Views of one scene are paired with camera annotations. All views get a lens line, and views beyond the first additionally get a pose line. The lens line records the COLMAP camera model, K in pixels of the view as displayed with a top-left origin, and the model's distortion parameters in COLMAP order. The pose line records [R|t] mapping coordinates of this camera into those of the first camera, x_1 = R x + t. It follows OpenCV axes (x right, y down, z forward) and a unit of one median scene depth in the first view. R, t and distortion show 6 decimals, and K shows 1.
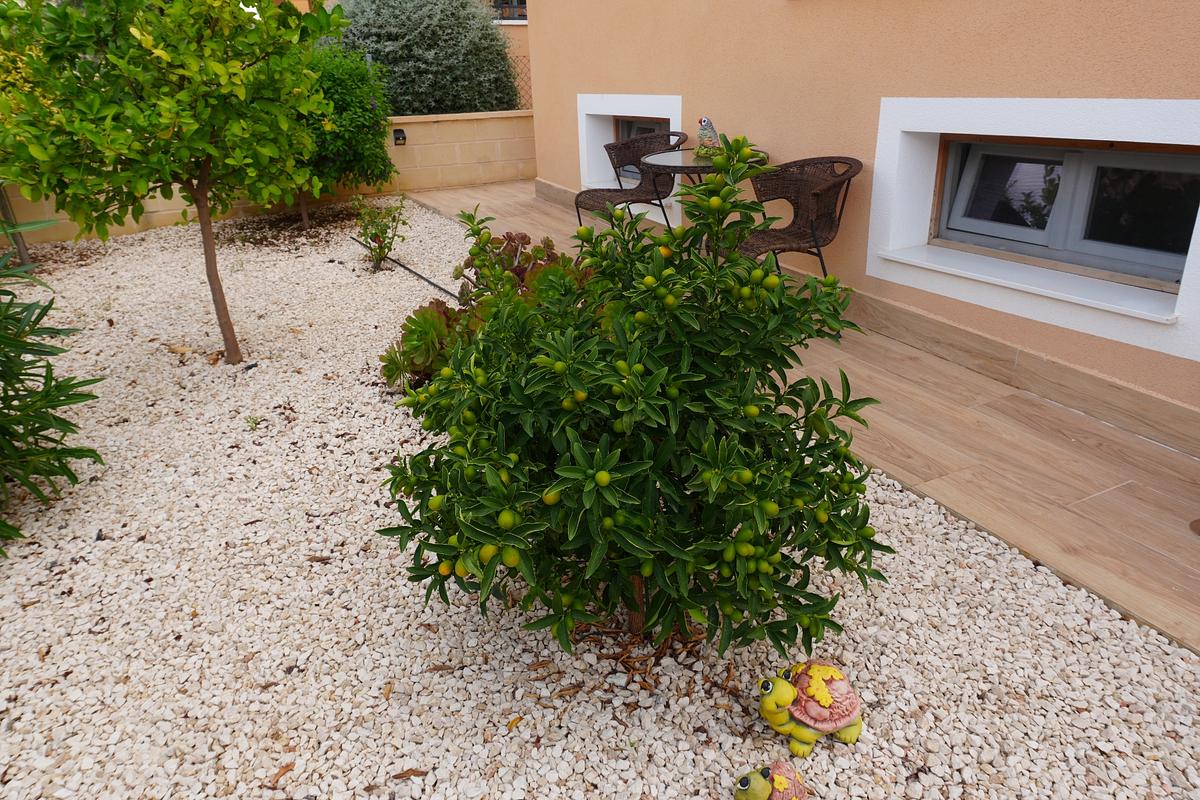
lens RADIAL K [[804.6, 0, 599.2], [0, 804.6, 401.7], [0, 0, 1]] dist [0.003296, -0.001610]
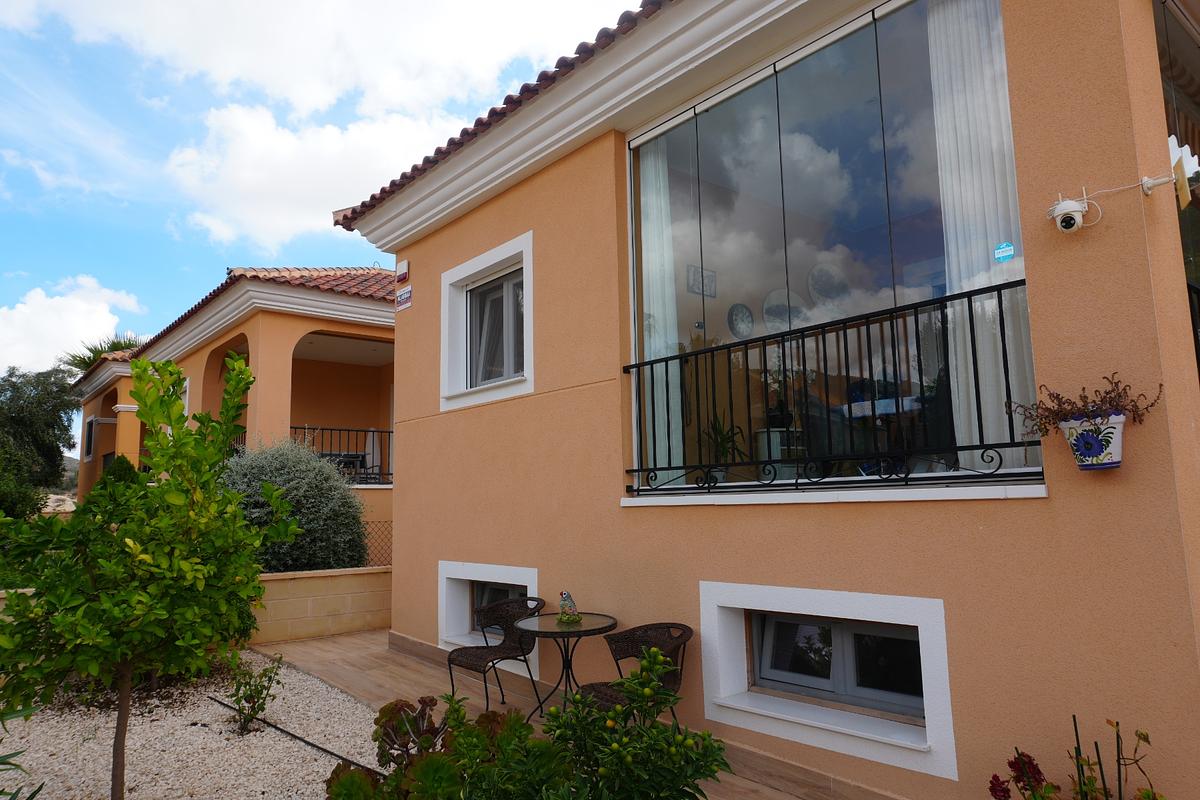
lens RADIAL K [[804.6, 0, 599.2], [0, 804.6, 401.7], [0, 0, 1]] dist [0.003296, -0.001610]
pose [[0.971858, 0.044590, 0.231309, -0.114135], [0.076773, 0.868357, -0.489961, 0.010550], [-0.222706, 0.493931, 0.840496, -0.204858]]
